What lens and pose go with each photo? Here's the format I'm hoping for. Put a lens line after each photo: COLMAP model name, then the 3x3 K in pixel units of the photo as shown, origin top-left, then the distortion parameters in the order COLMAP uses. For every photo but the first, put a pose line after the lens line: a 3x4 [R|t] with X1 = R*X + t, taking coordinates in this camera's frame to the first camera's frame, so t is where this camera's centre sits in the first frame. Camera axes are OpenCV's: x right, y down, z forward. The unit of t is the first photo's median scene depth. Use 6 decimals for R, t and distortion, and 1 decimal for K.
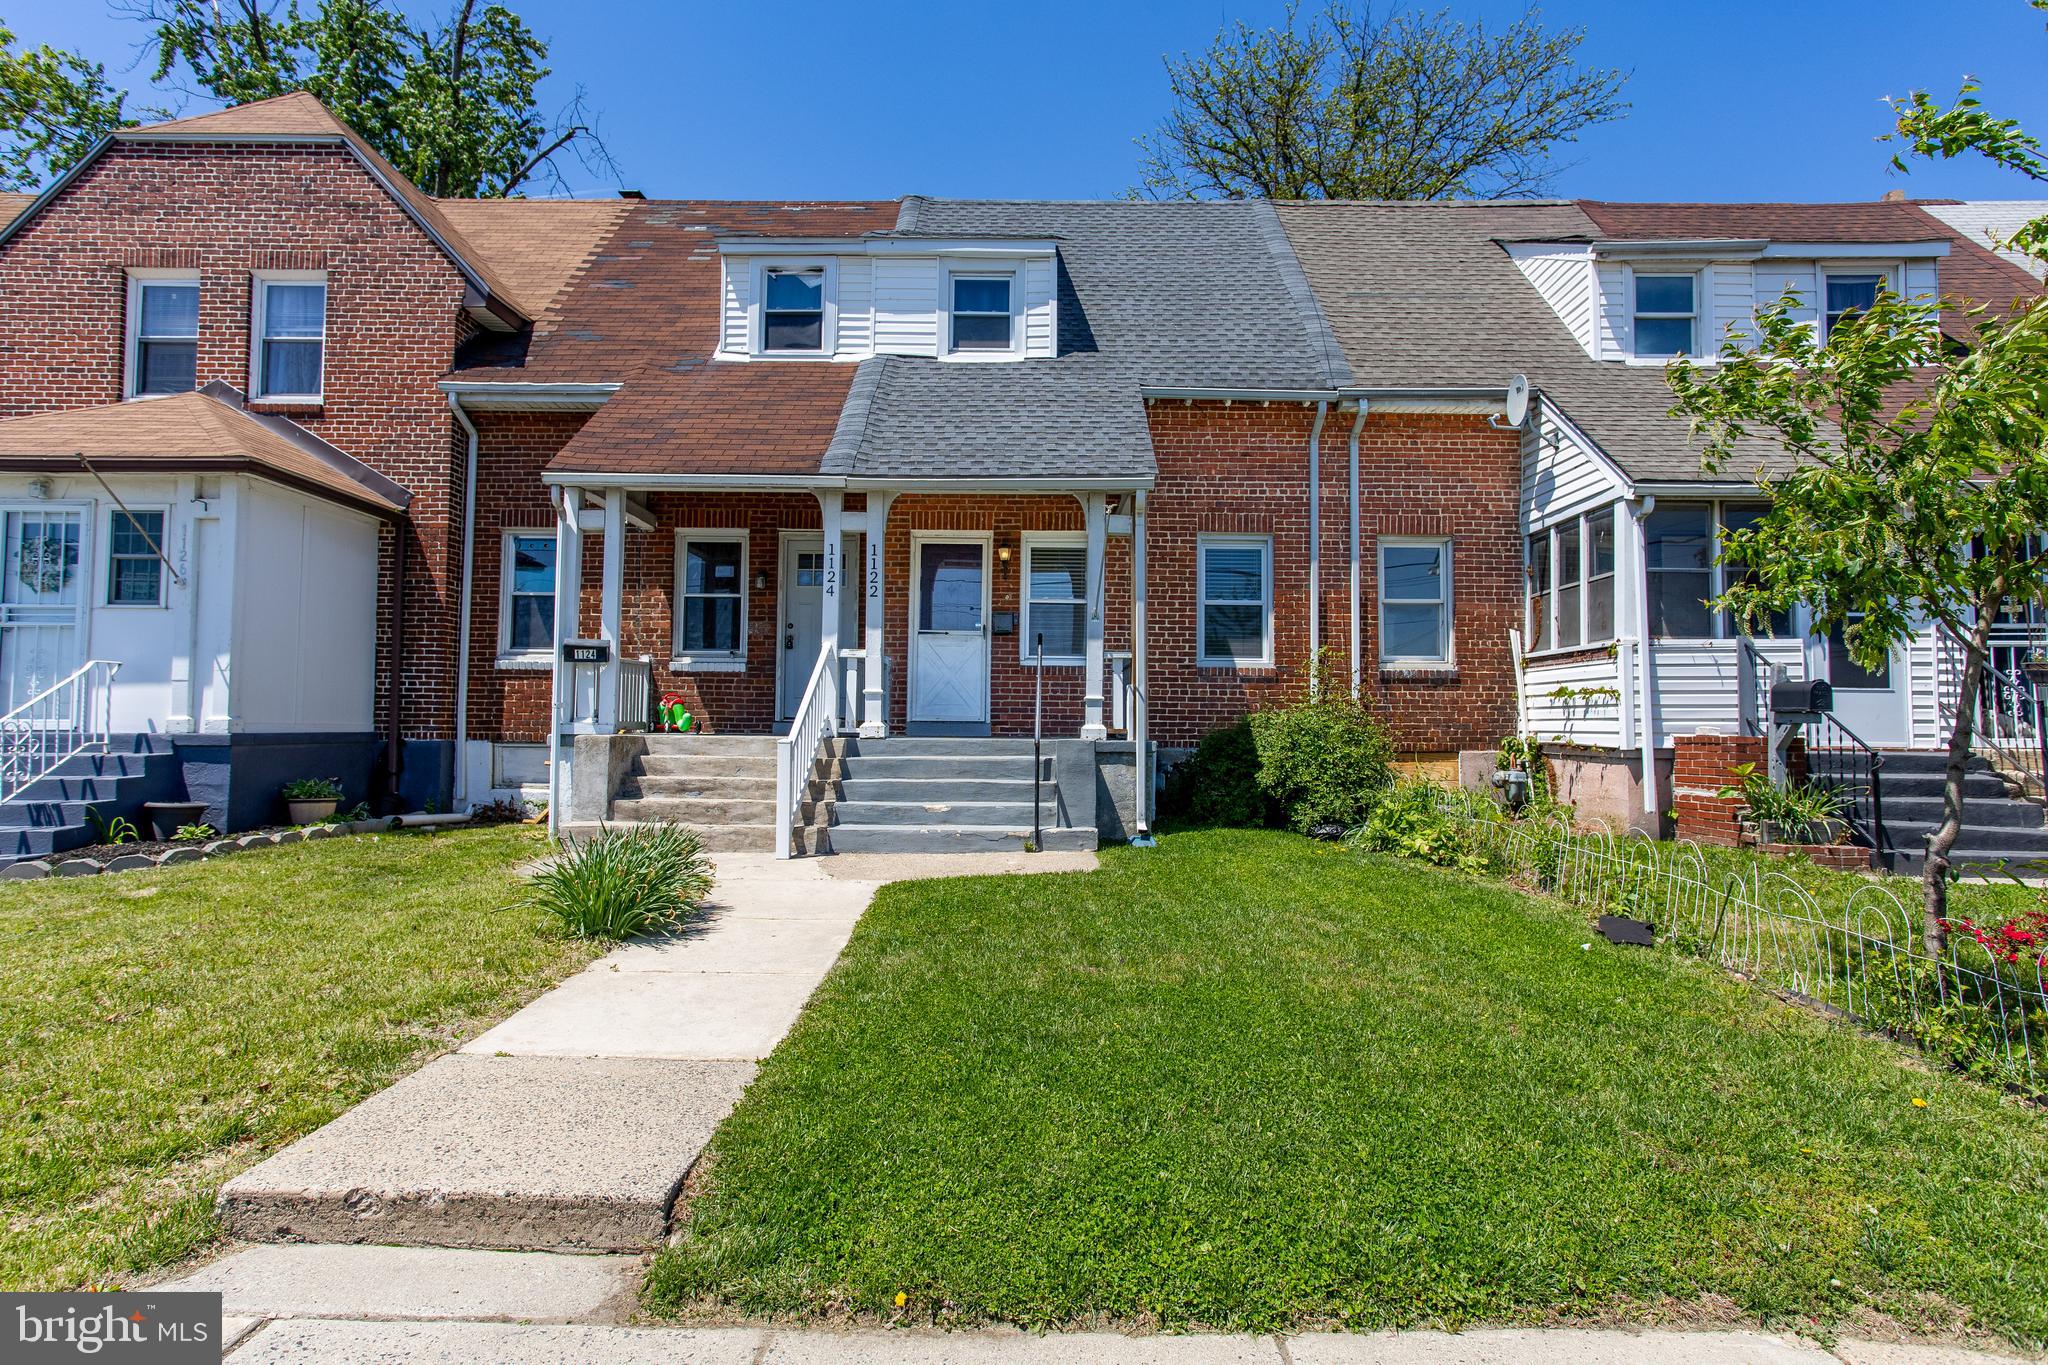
lens RADIAL K [[1145.1, 0, 1024.0], [0, 1145.1, 682.5], [0, 0, 1]] dist [-0.039460, 0.046448]
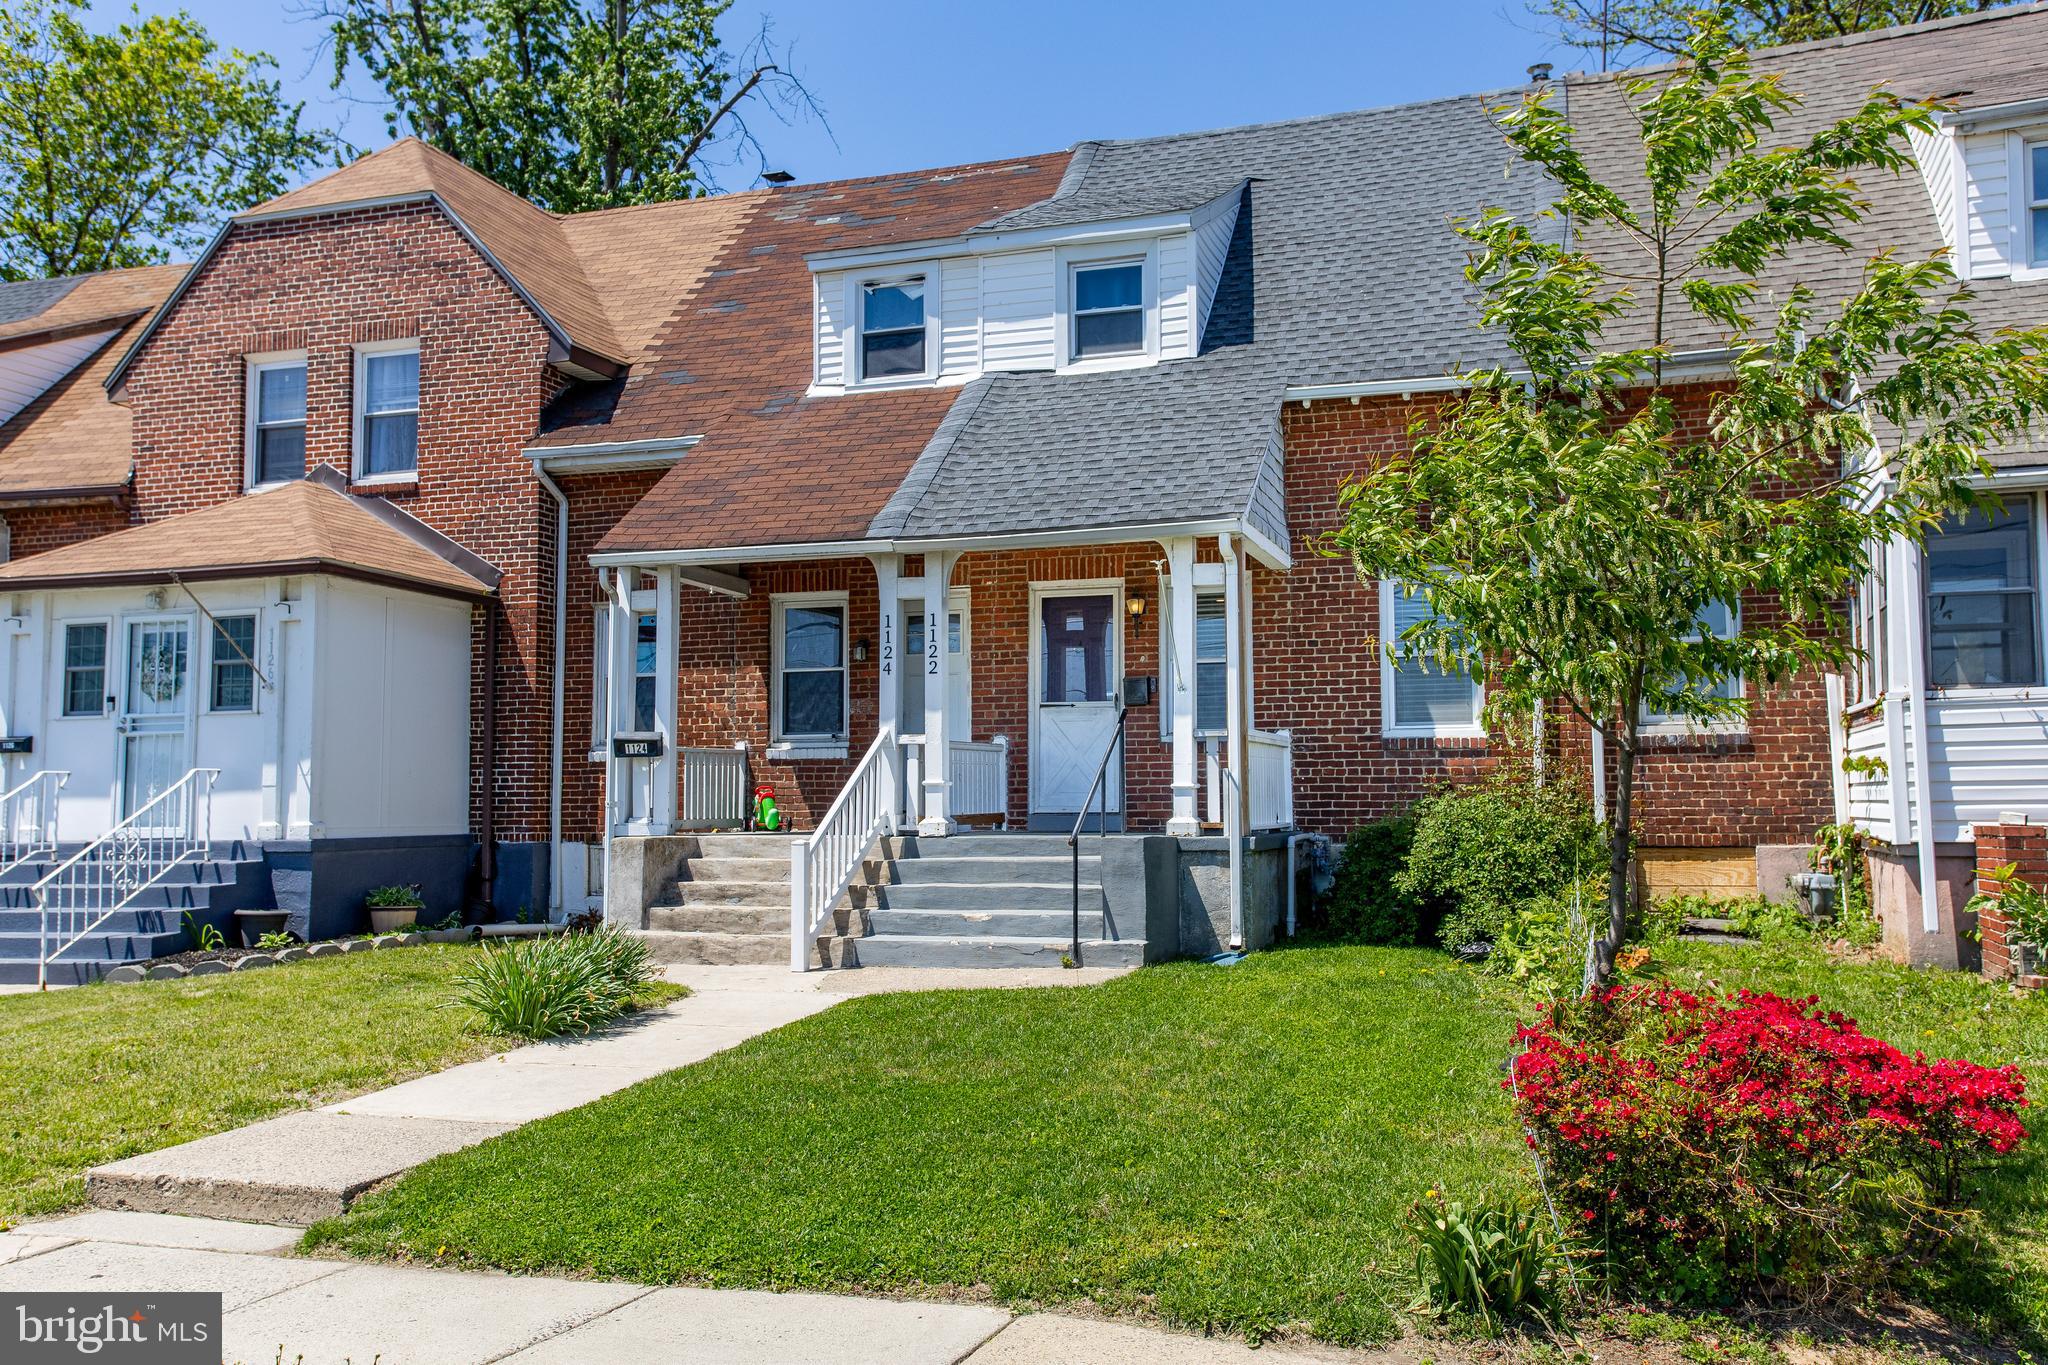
lens RADIAL K [[1736.1, 0, 1024.0], [0, 1736.1, 682.5], [0, 0, 1]] dist [0.005561, 0.113537]
pose [[0.950474, -0.037145, -0.308575, 0.292963], [0.027514, 0.998991, -0.035506, -0.016590], [0.309583, 0.025258, 0.950537, -0.200078]]
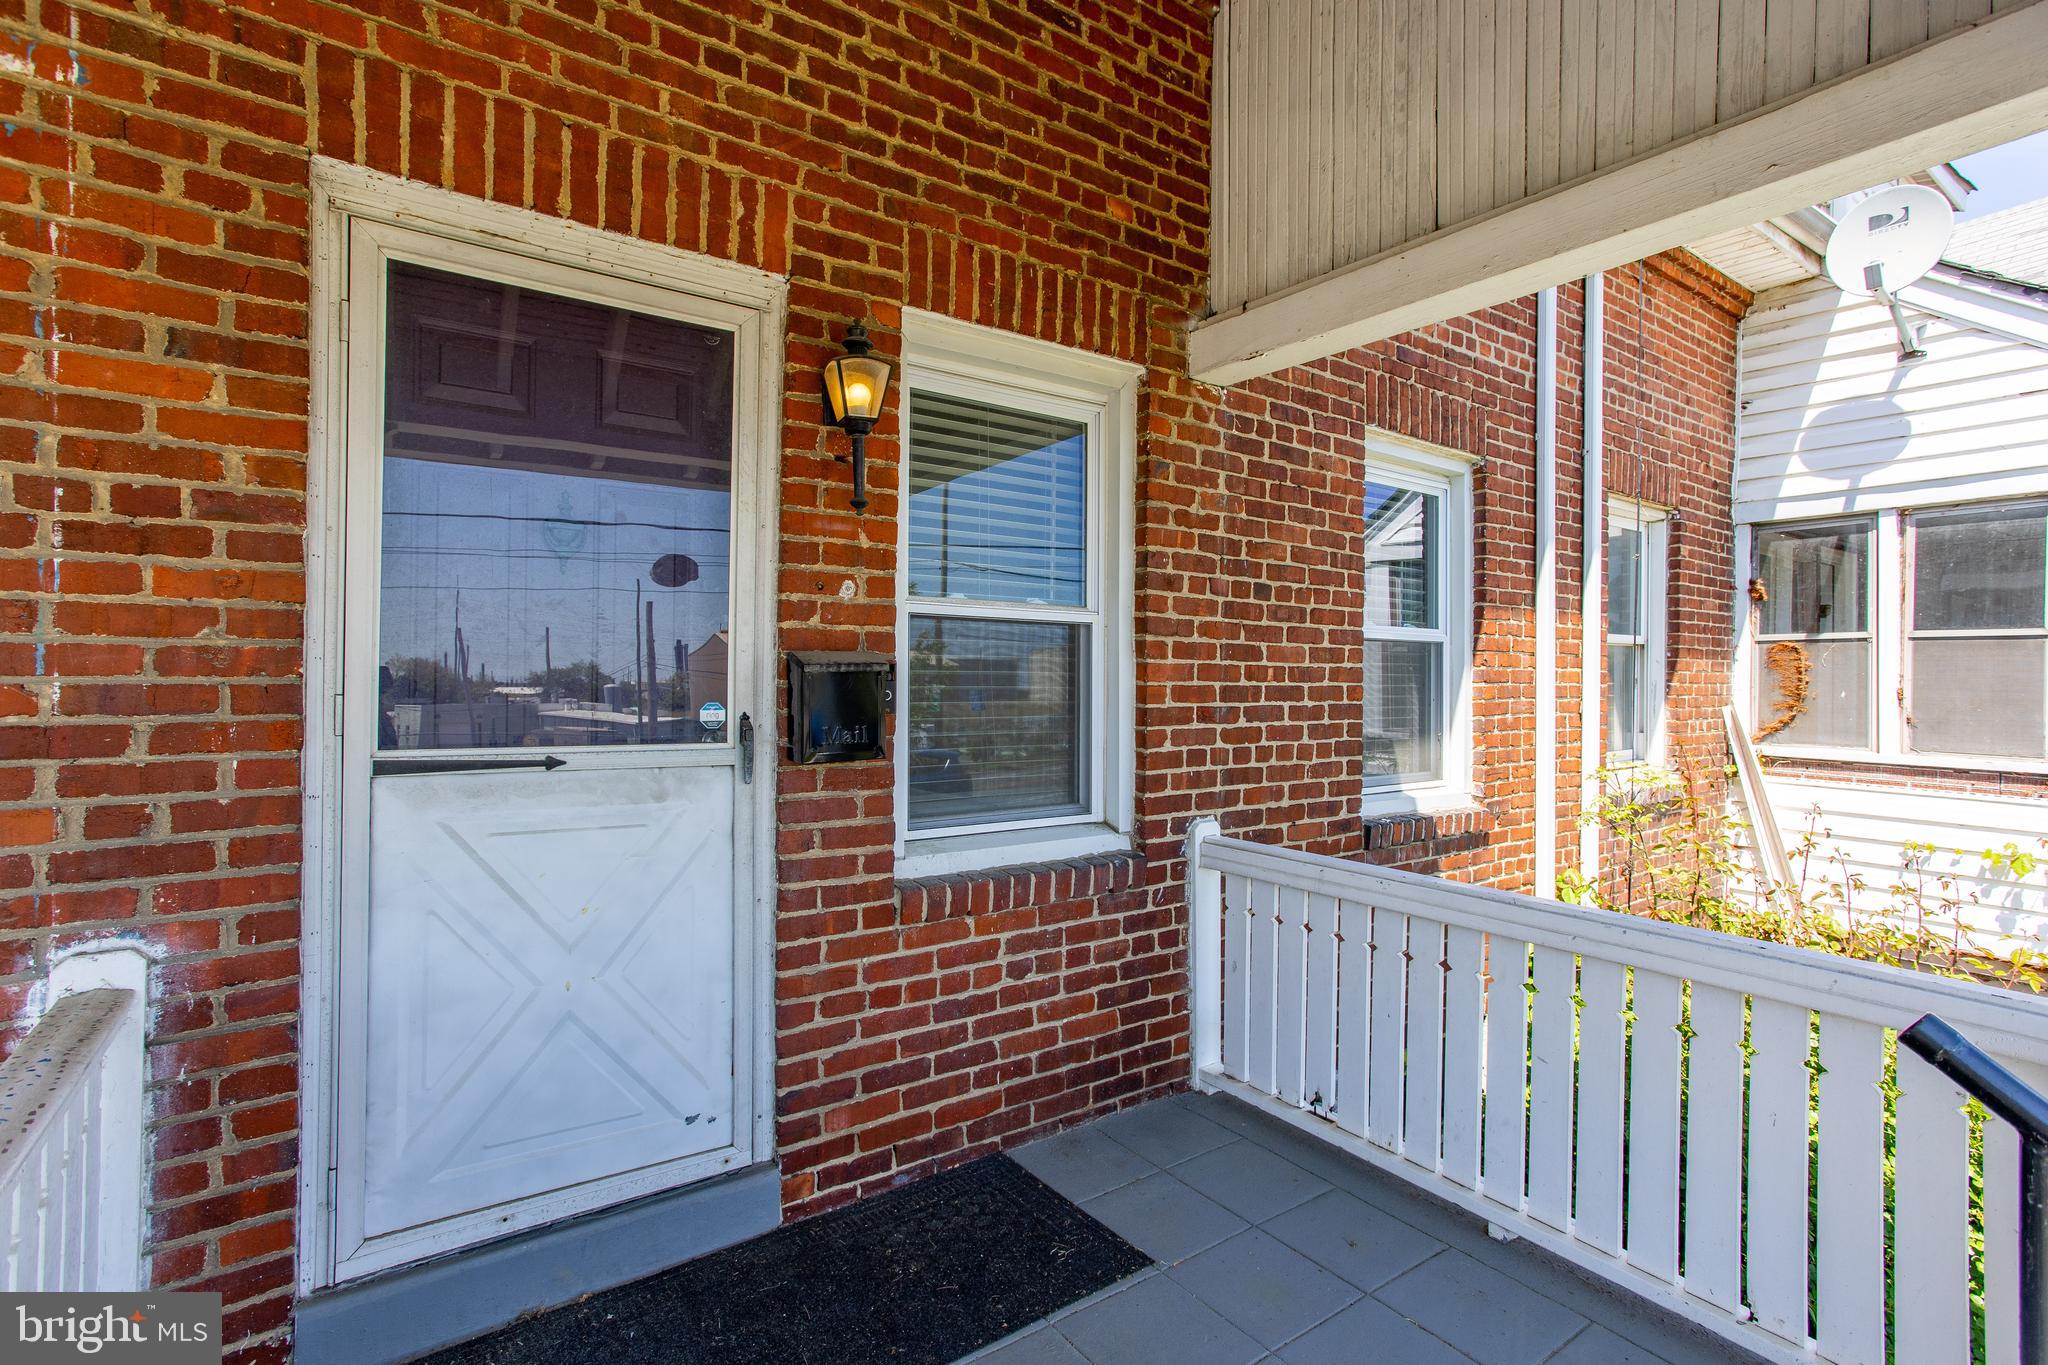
lens RADIAL K [[966.0, 0, 1026.1], [0, 966.0, 678.1], [0, 0, 1]] dist [-0.046696, 0.036610]
pose [[0.810954, -0.003721, 0.585098, -0.099618], [-0.027140, 0.998664, 0.043967, -0.068315], [-0.584480, -0.051535, 0.809770, 0.851300]]
